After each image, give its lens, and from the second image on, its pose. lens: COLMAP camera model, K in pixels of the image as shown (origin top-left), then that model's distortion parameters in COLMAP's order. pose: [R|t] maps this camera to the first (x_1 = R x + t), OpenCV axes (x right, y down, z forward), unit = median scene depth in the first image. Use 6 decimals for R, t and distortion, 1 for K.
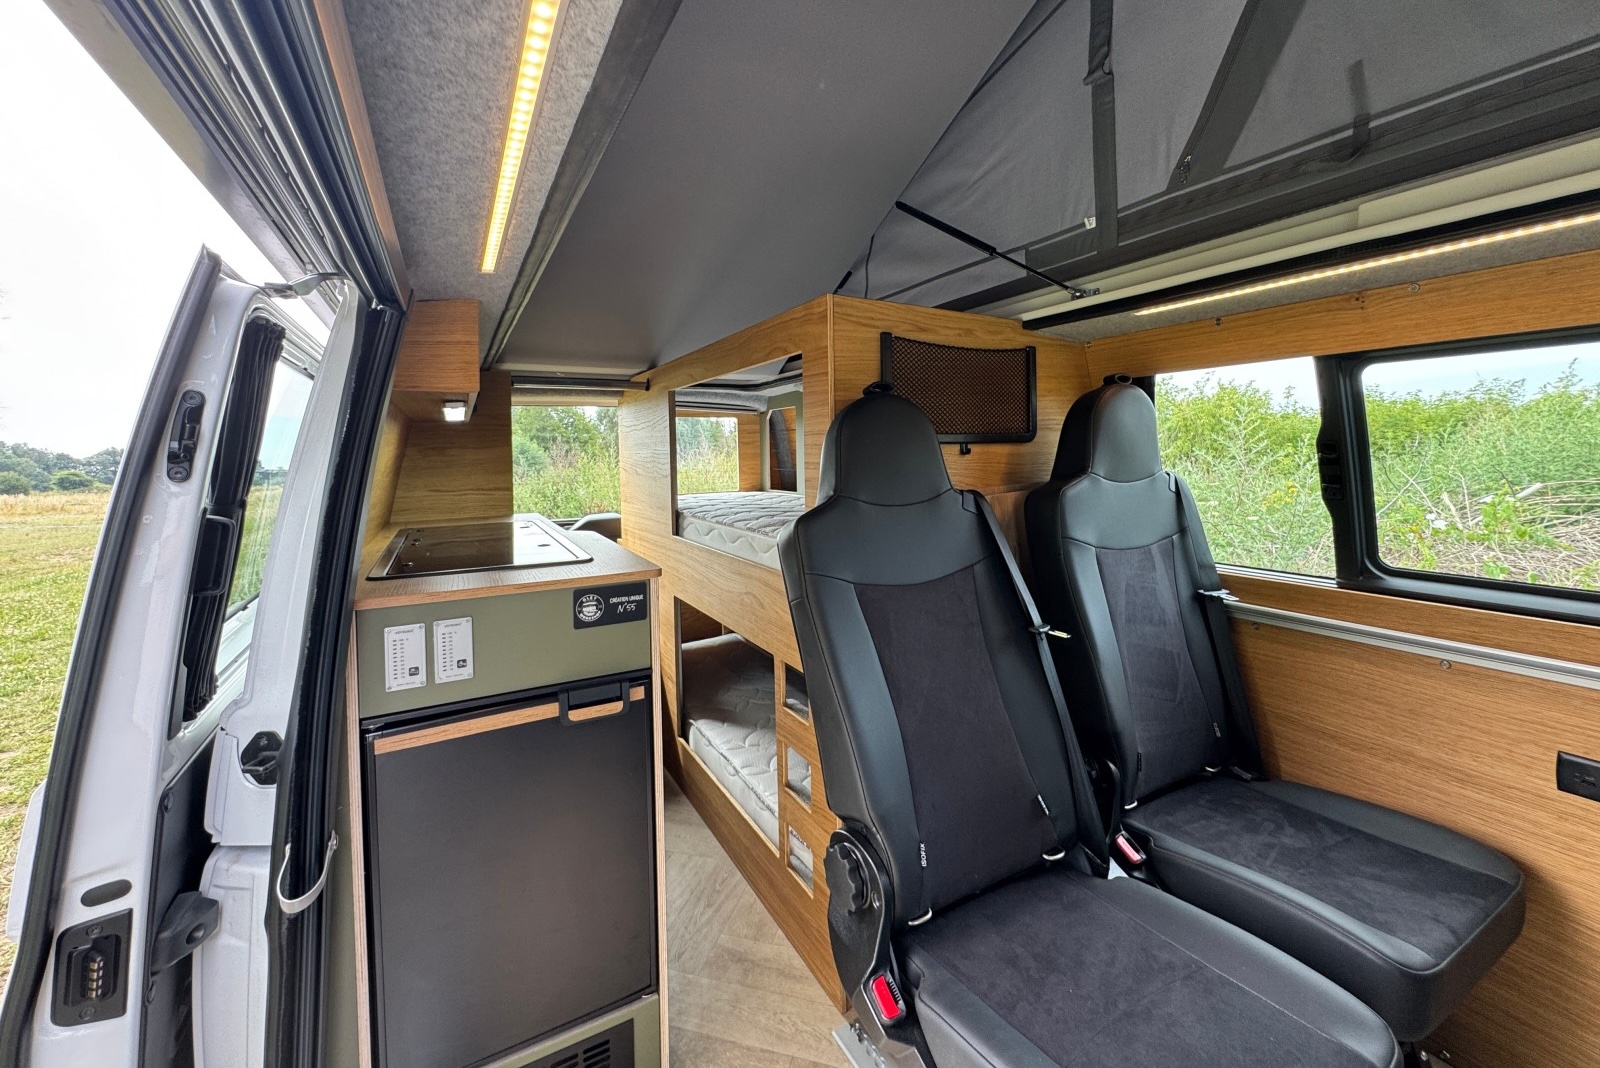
lens RADIAL K [[642.4, 0, 802.4], [0, 642.4, 463.8], [0, 0, 1]] dist [-0.000383, 0.000208]
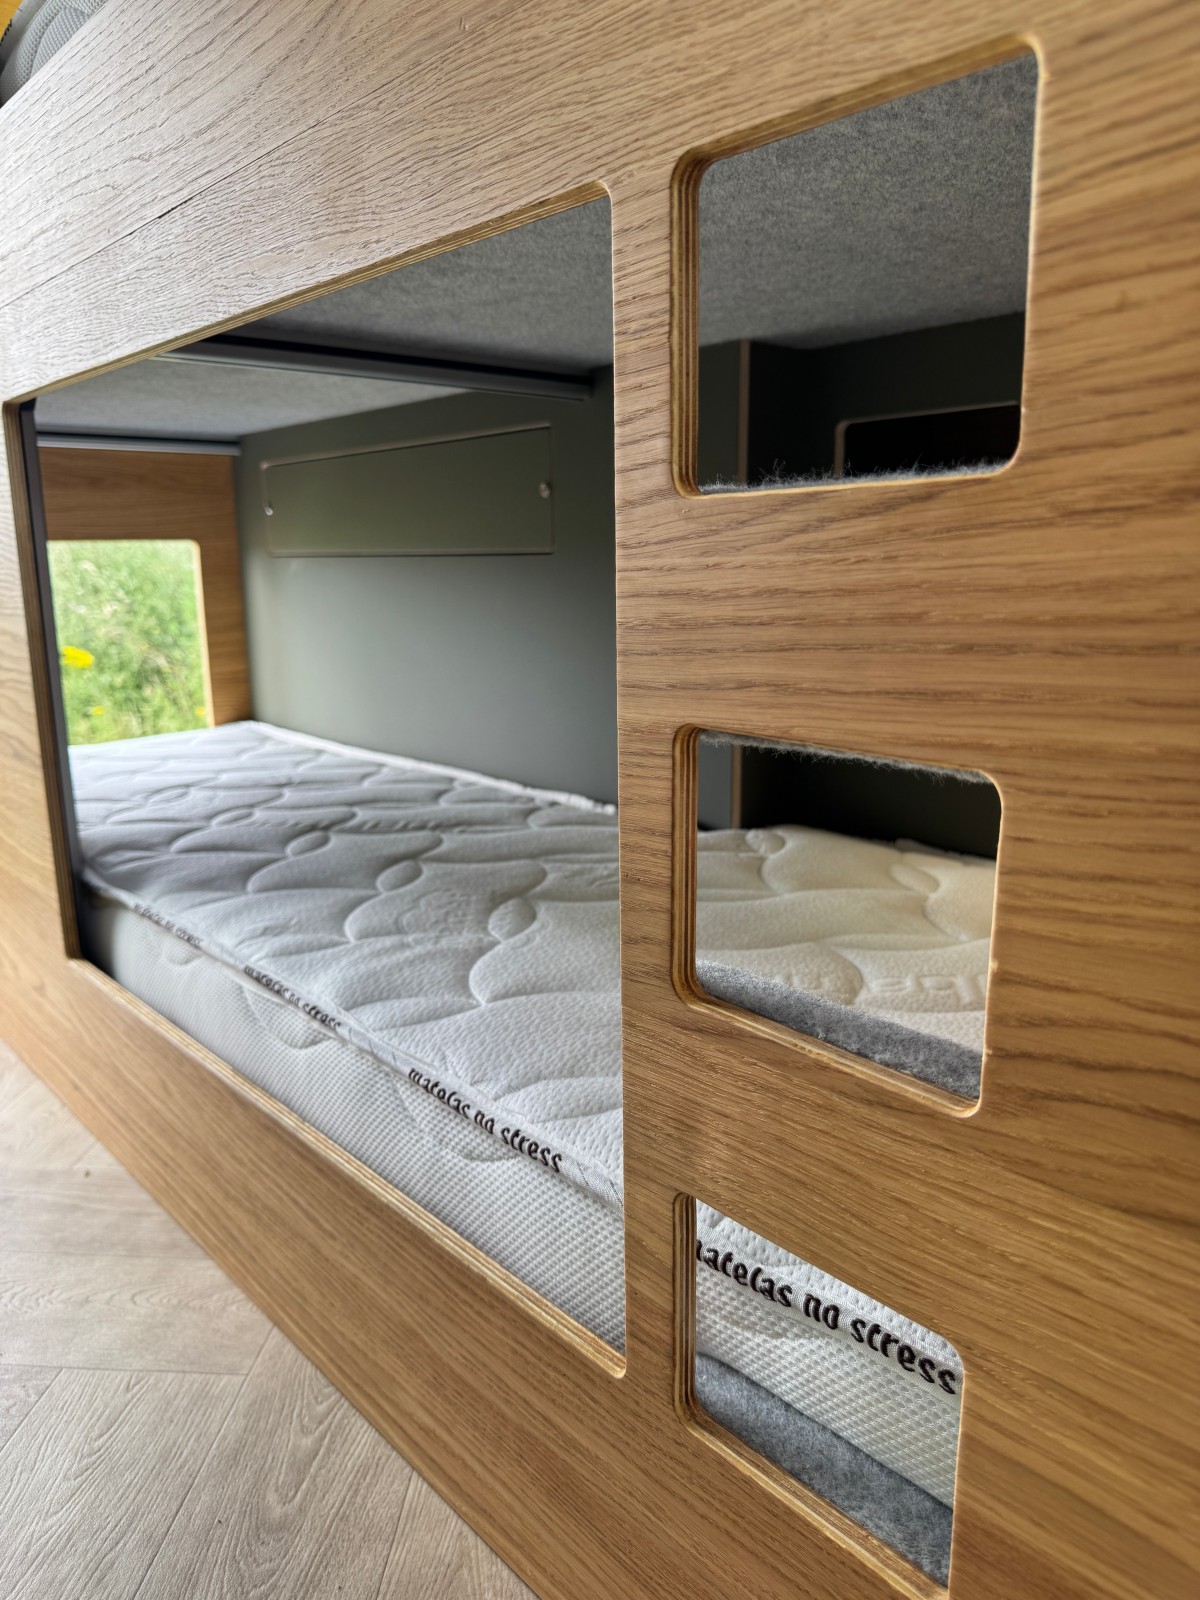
lens RADIAL K [[1140.7, 0, 603.0], [0, 1140.7, 822.9], [0, 0, 1]] dist [0.051840, -0.073429]
pose [[0.975823, -0.040942, 0.214693, -0.118915], [-0.004013, 0.978777, 0.204891, 0.433290], [-0.218525, -0.200798, 0.954949, 0.800350]]
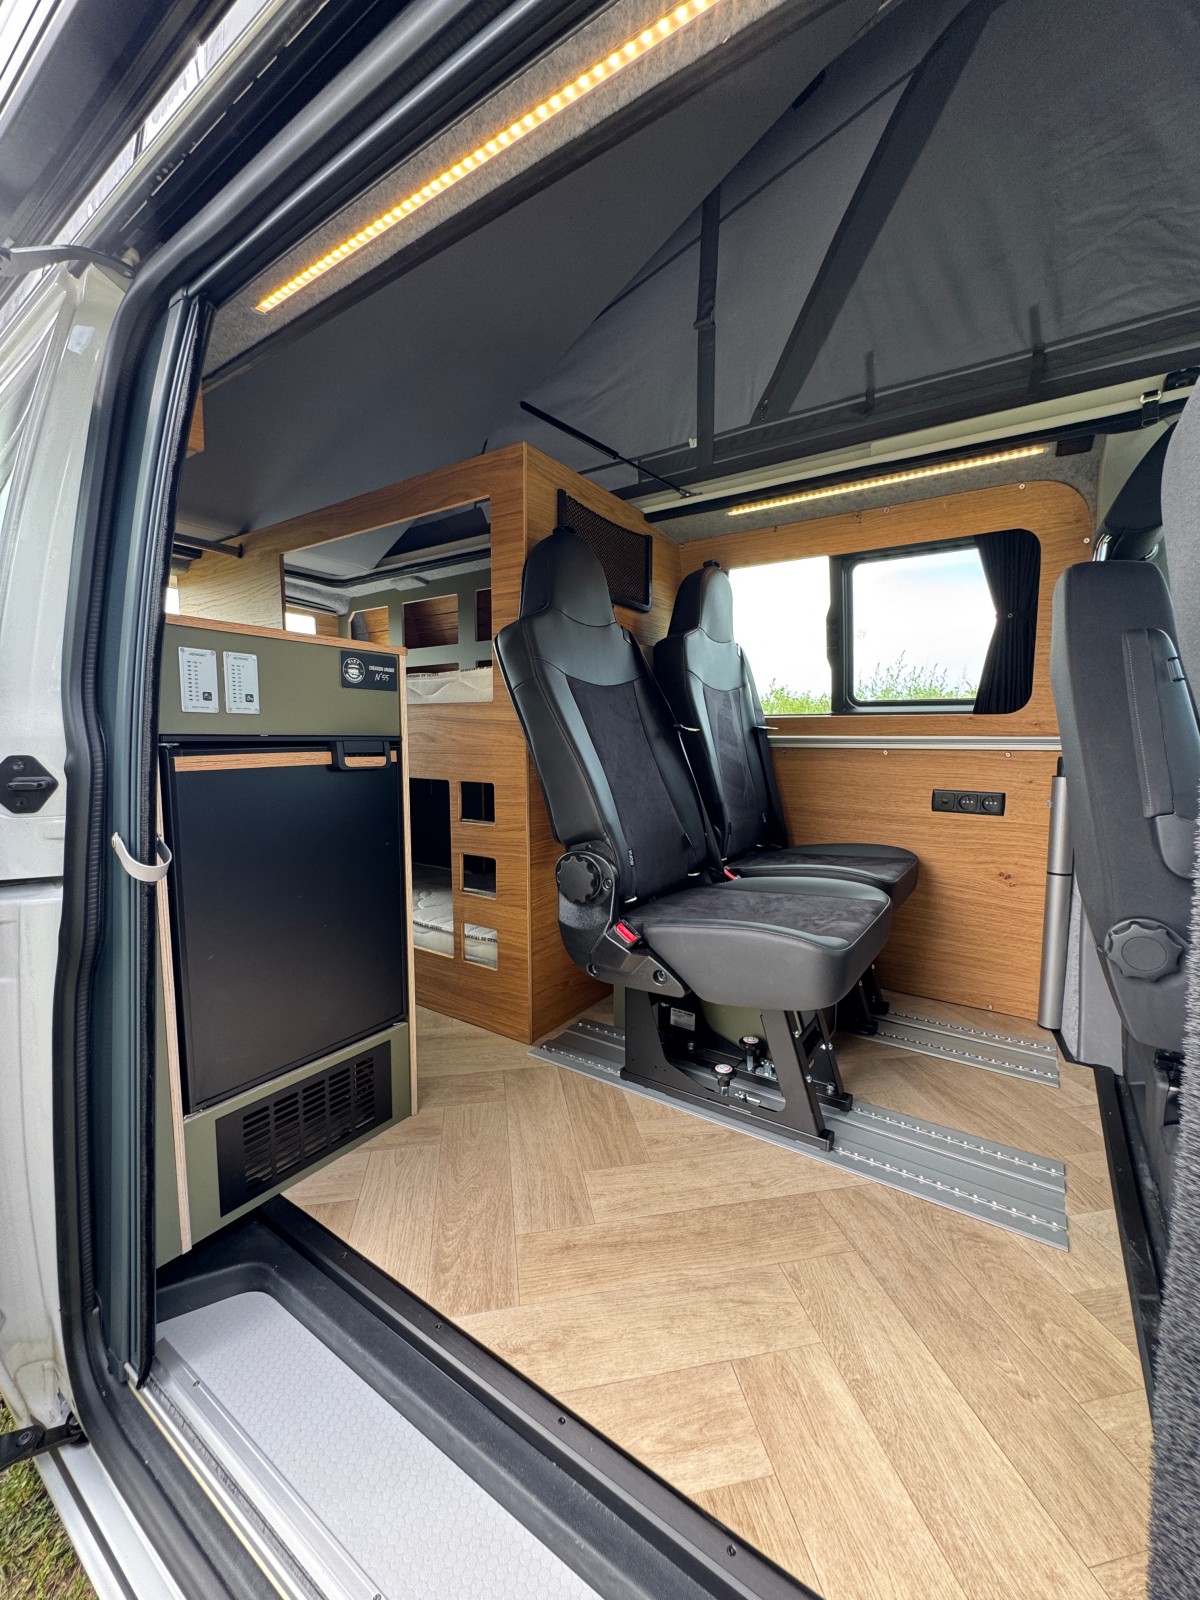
lens RADIAL K [[642.4, 0, 604.2], [0, 642.4, 800.9], [0, 0, 1]] dist [-0.004318, 0.000653]
pose [[0.891946, -0.023485, 0.451532, -0.342673], [-0.011935, 0.997079, 0.075437, 0.273240], [-0.451985, -0.072674, 0.889060, -0.134385]]
